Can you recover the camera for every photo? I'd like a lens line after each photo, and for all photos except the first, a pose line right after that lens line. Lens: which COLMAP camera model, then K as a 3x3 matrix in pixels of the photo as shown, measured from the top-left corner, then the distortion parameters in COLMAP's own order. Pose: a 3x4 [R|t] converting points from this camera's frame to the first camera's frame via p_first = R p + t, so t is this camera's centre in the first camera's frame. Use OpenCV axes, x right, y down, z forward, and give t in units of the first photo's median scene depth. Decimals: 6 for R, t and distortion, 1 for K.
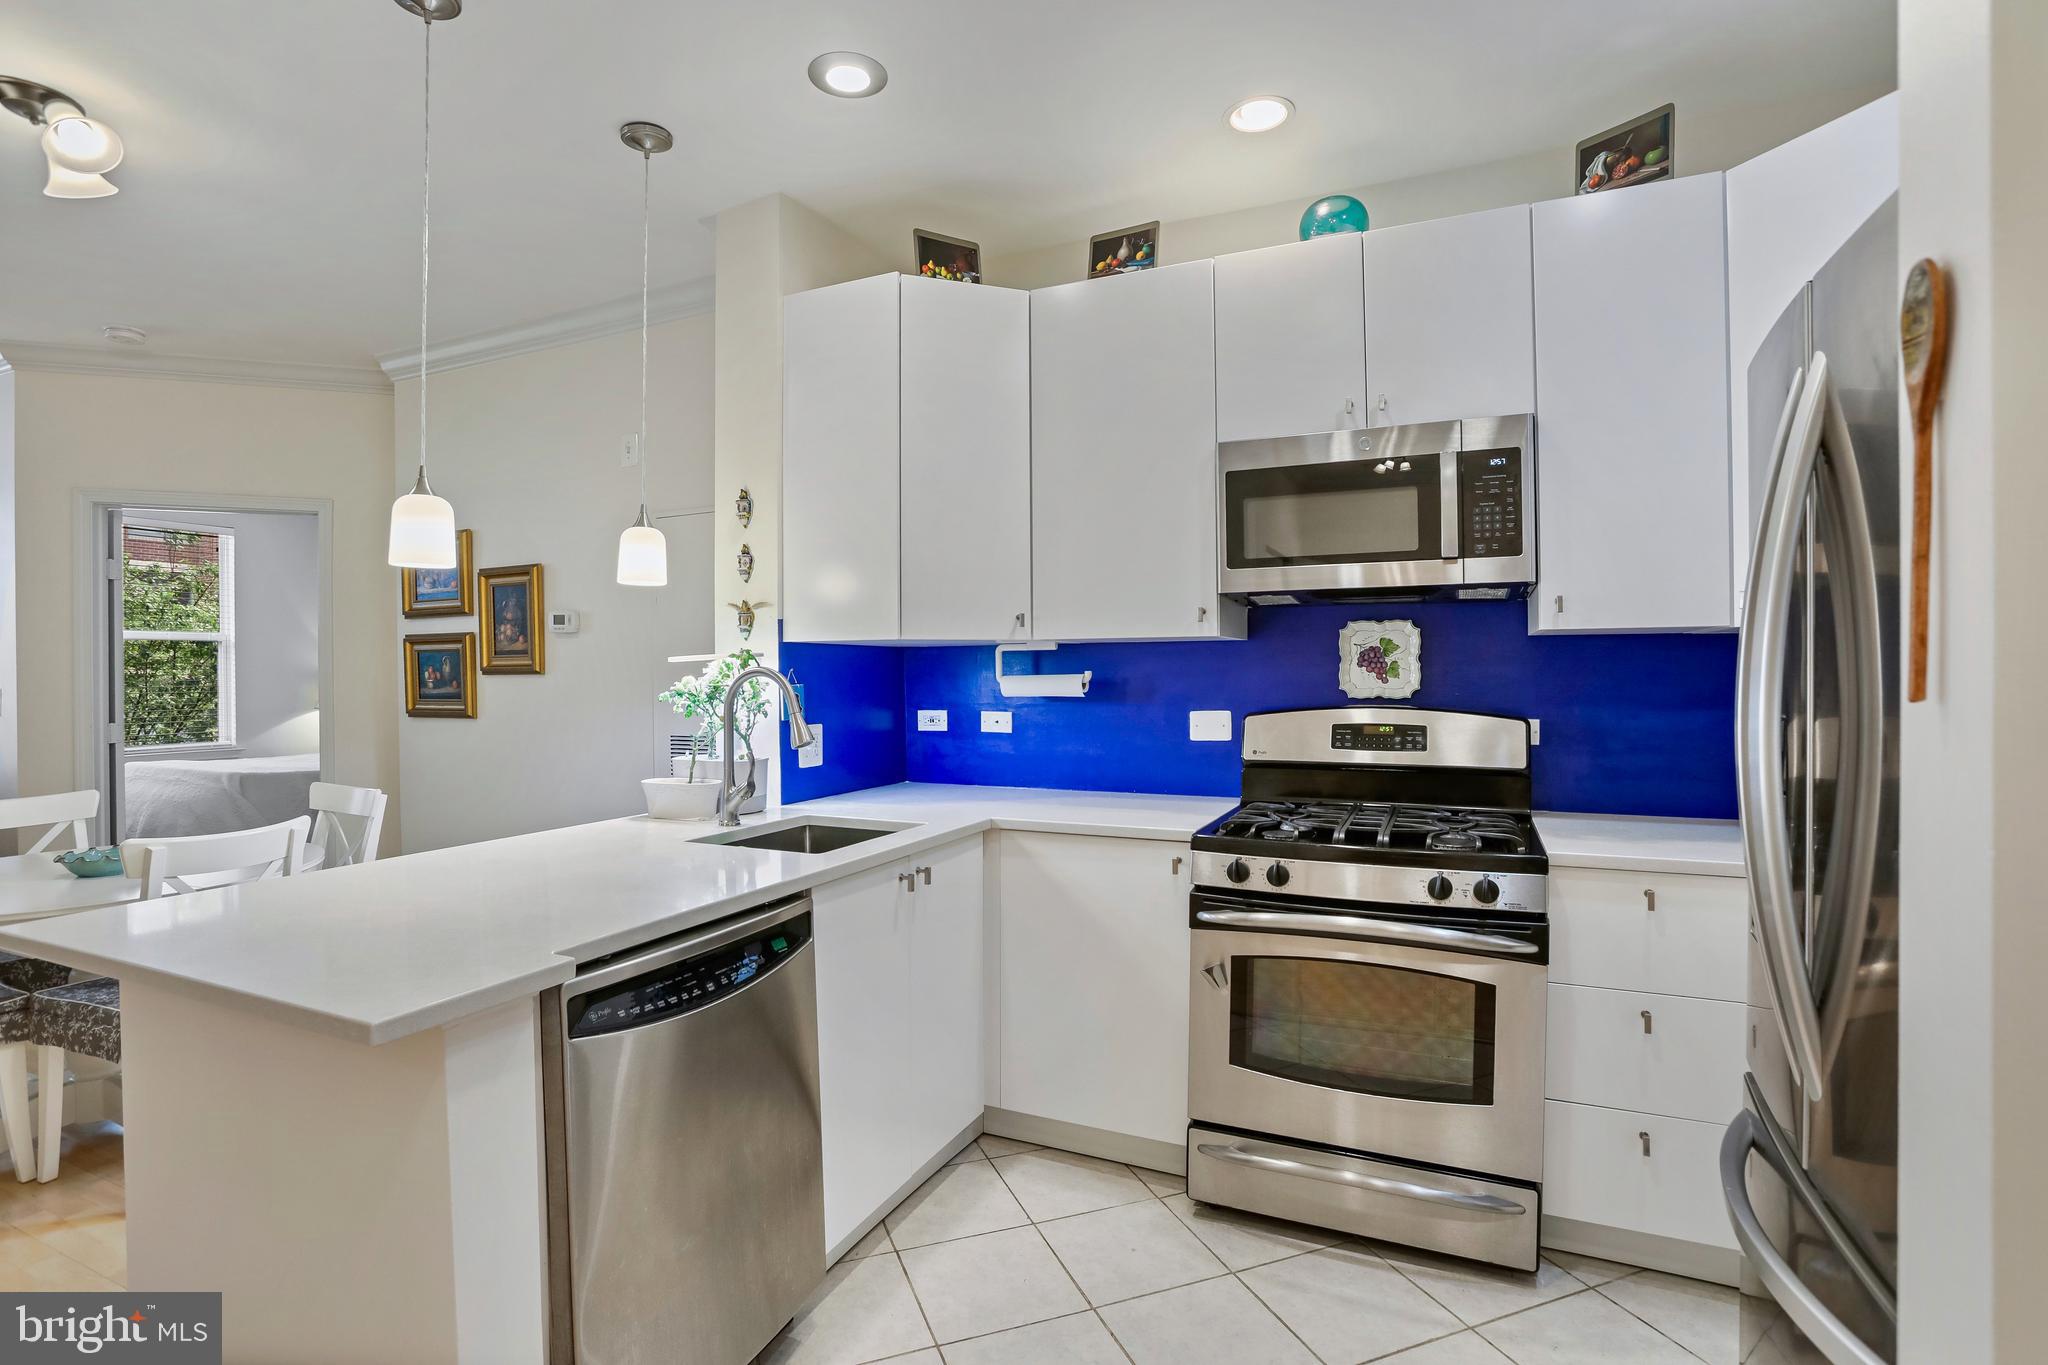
lens RADIAL K [[971.7, 0, 1005.2], [0, 971.7, 676.7], [0, 0, 1]] dist [-0.069338, 0.026426]
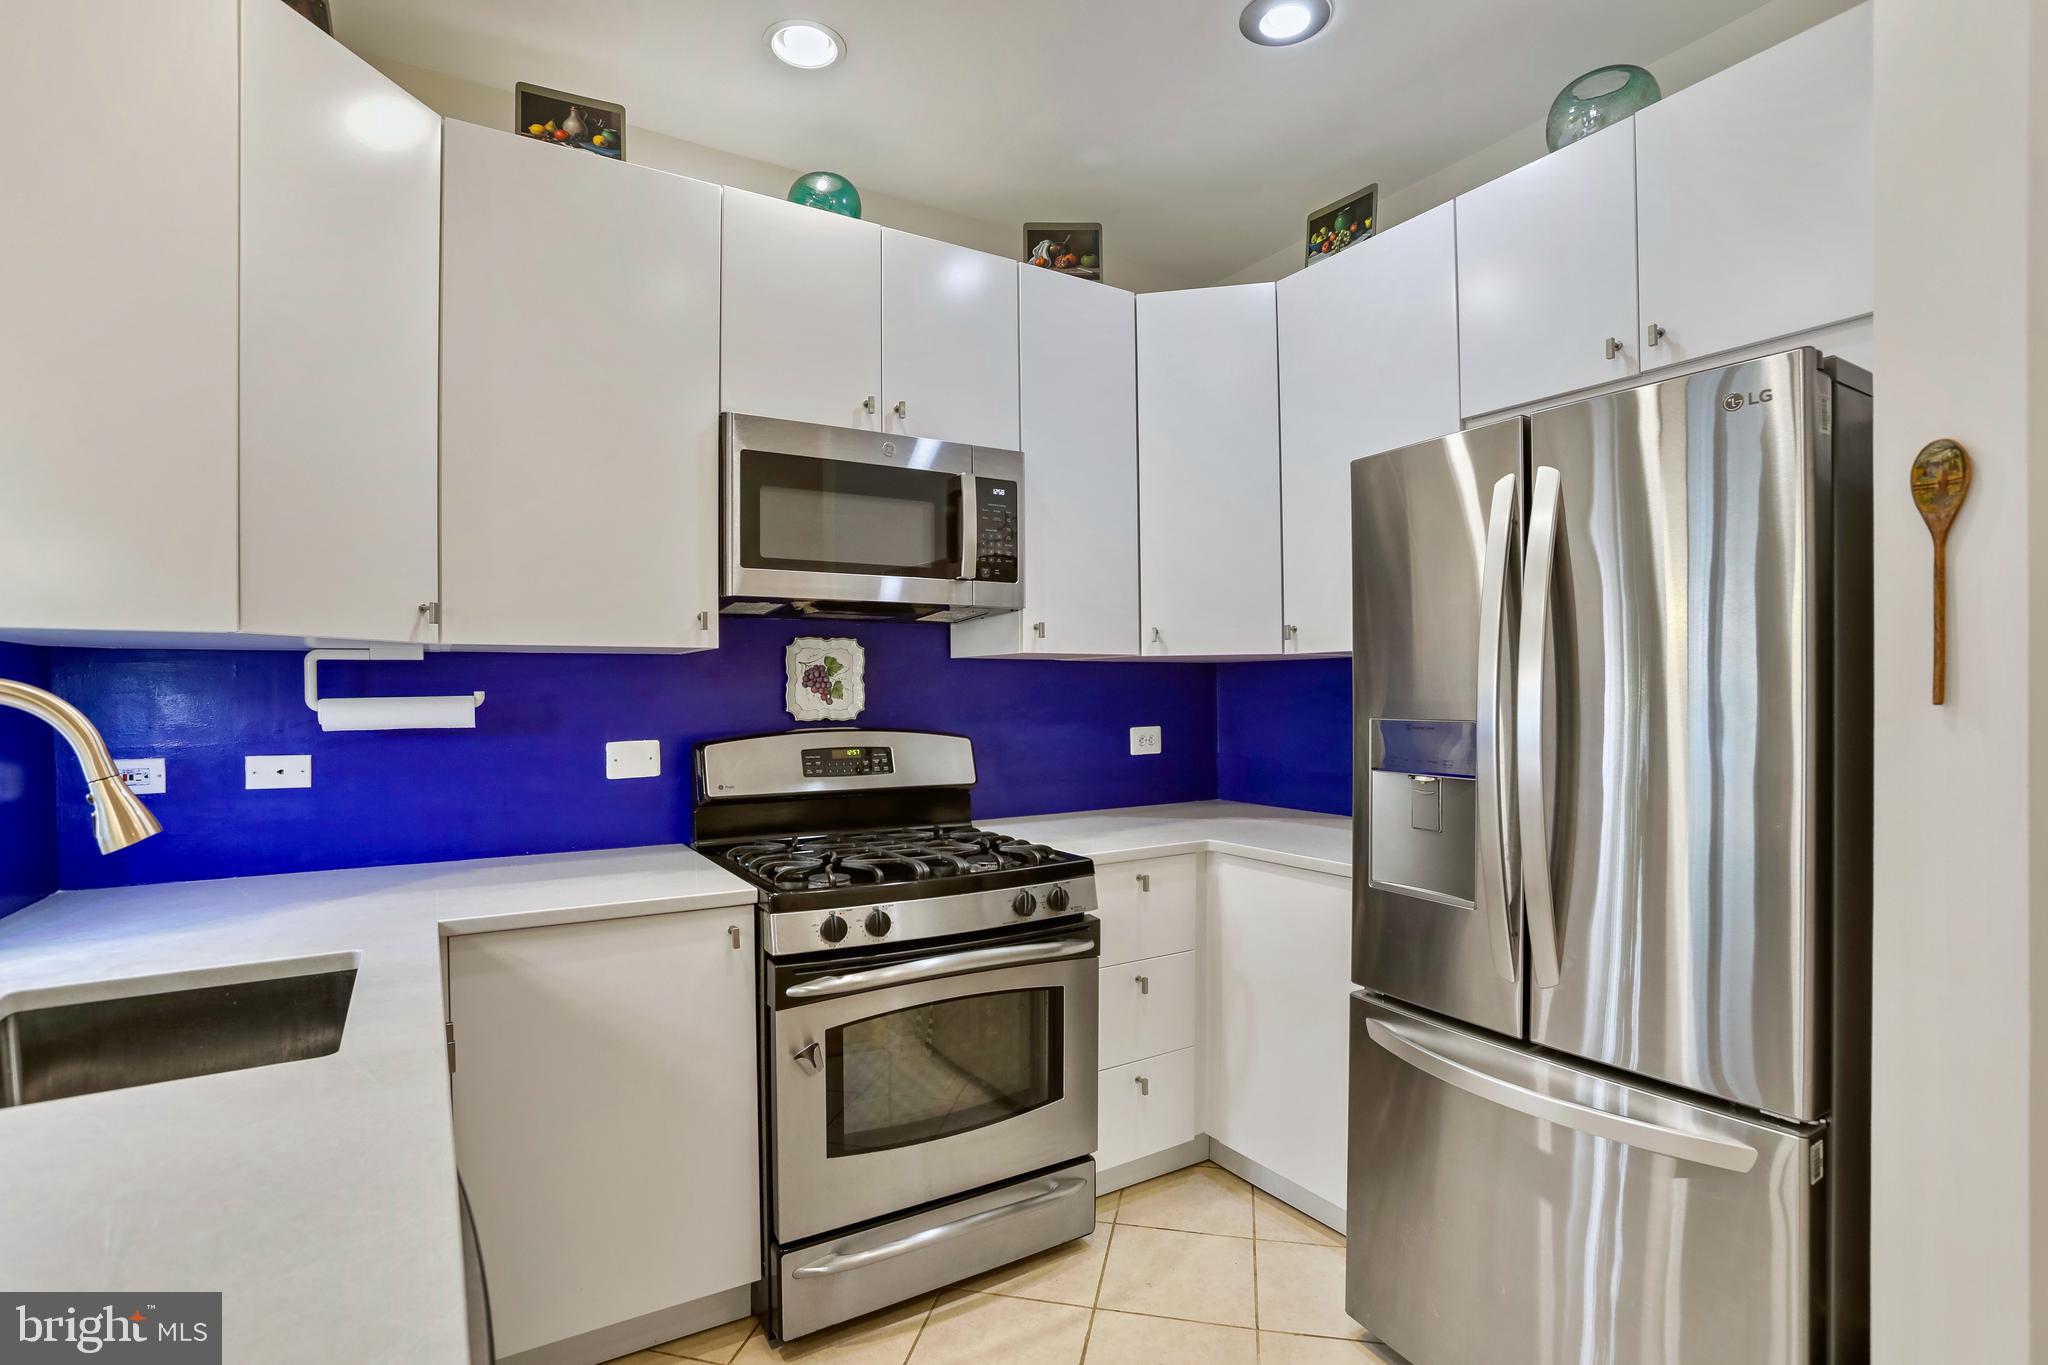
lens RADIAL K [[971.7, 0, 1006.6], [0, 971.7, 696.9], [0, 0, 1]] dist [-0.069338, 0.026426]
pose [[0.551378, -0.002918, 0.834250, -0.311342], [0.004815, 0.999988, 0.000315, -0.000072], [-0.834242, 0.003843, 0.551386, 0.334510]]
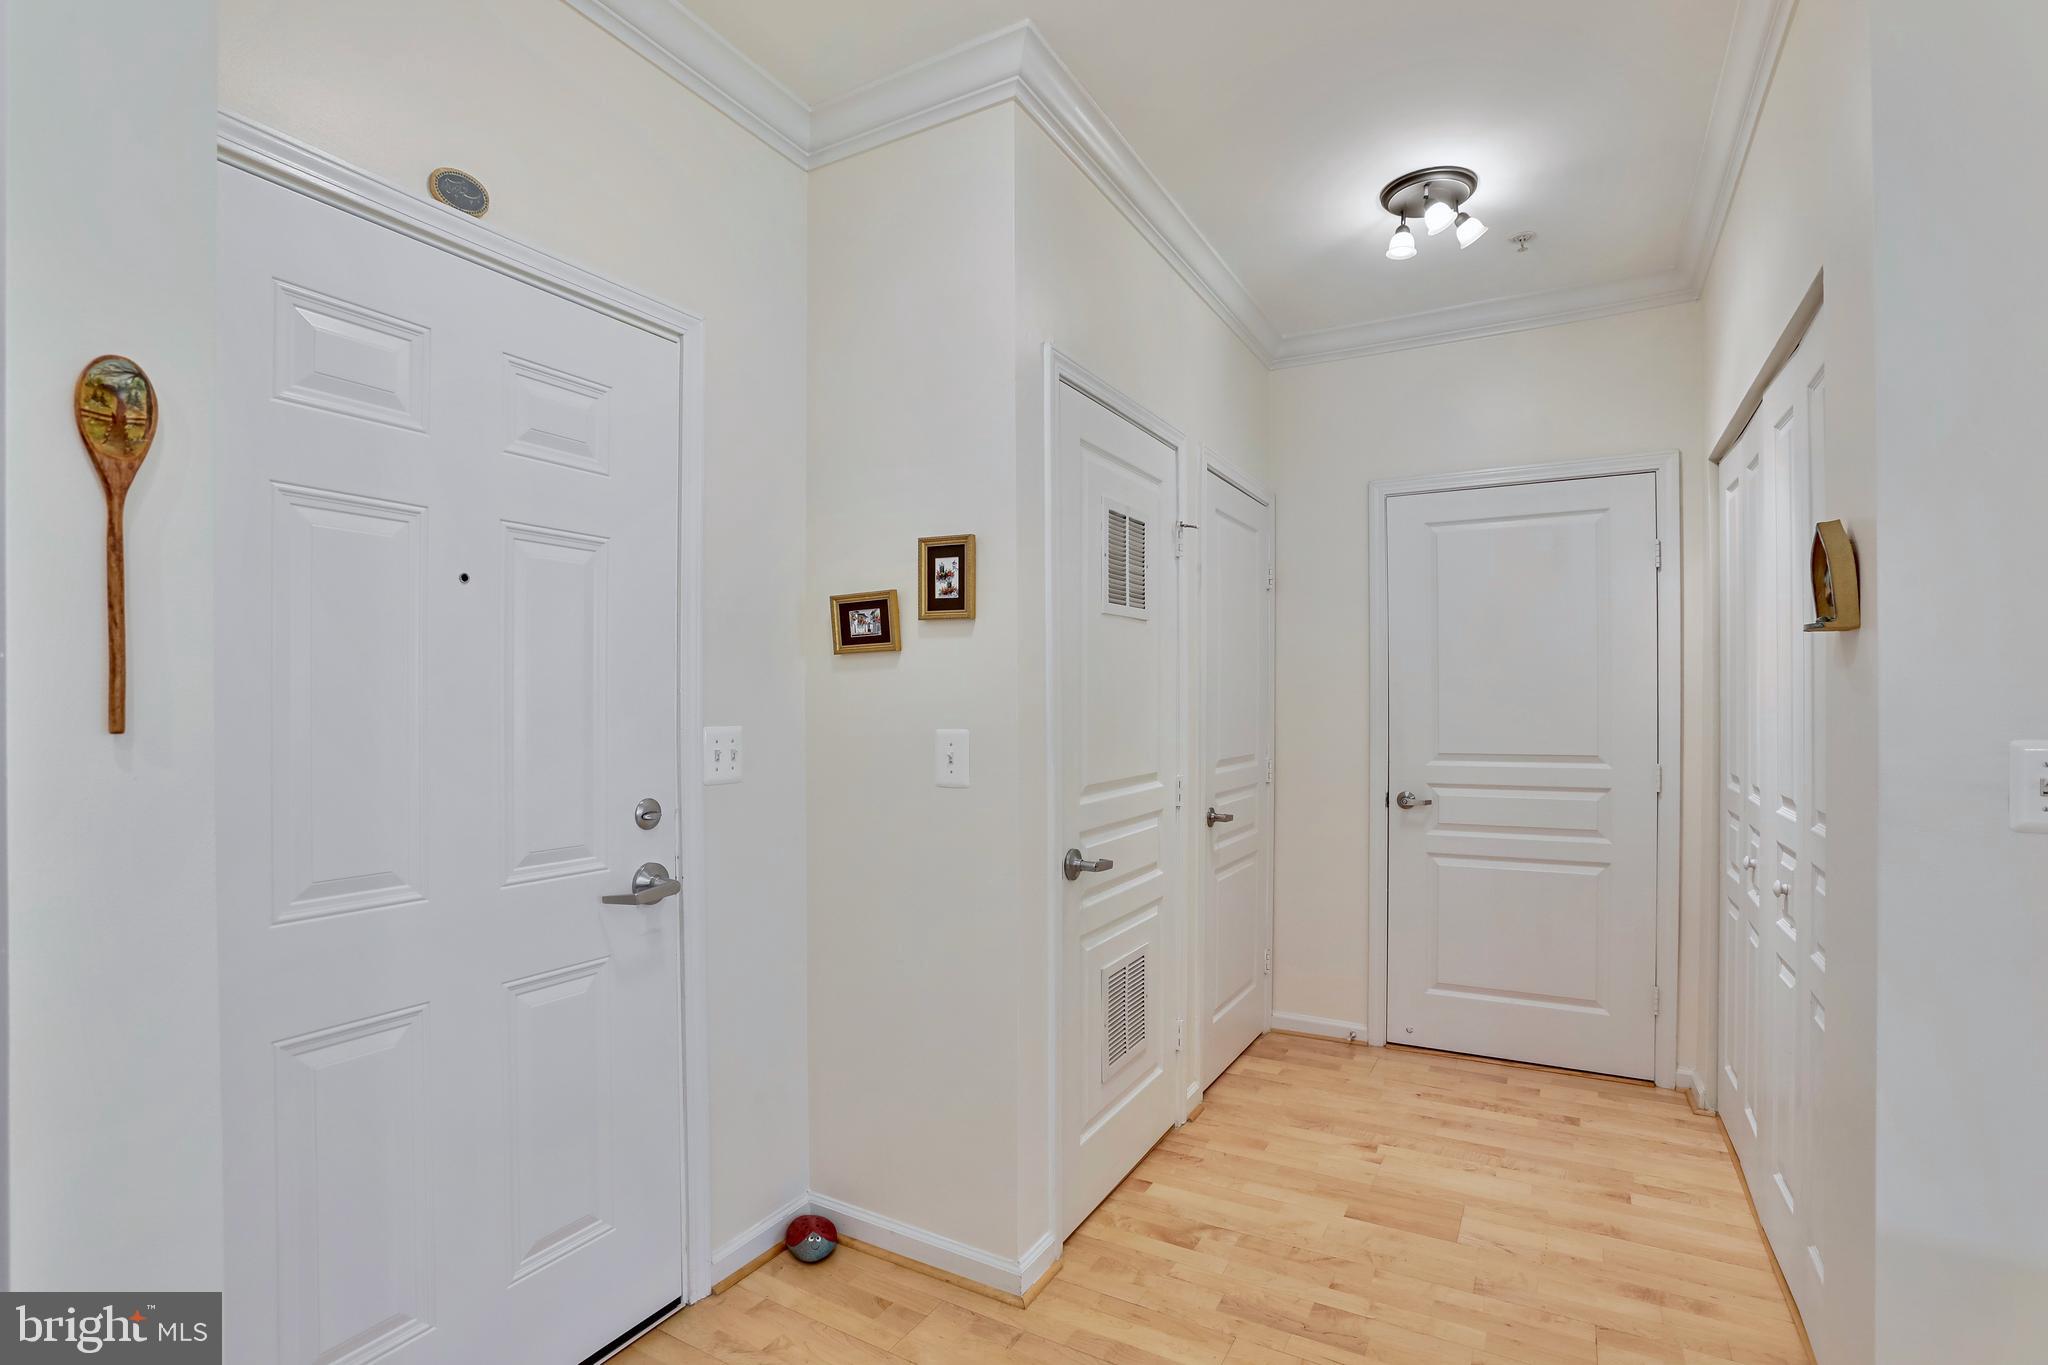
lens RADIAL K [[971.7, 0, 1029.7], [0, 971.7, 707.0], [0, 0, 1]] dist [-0.069338, 0.026426]
pose [[-0.996983, 0.002651, 0.077569, -0.060530], [0.003087, 0.999980, 0.005502, -0.002730], [-0.077553, 0.005725, -0.996972, 0.475797]]
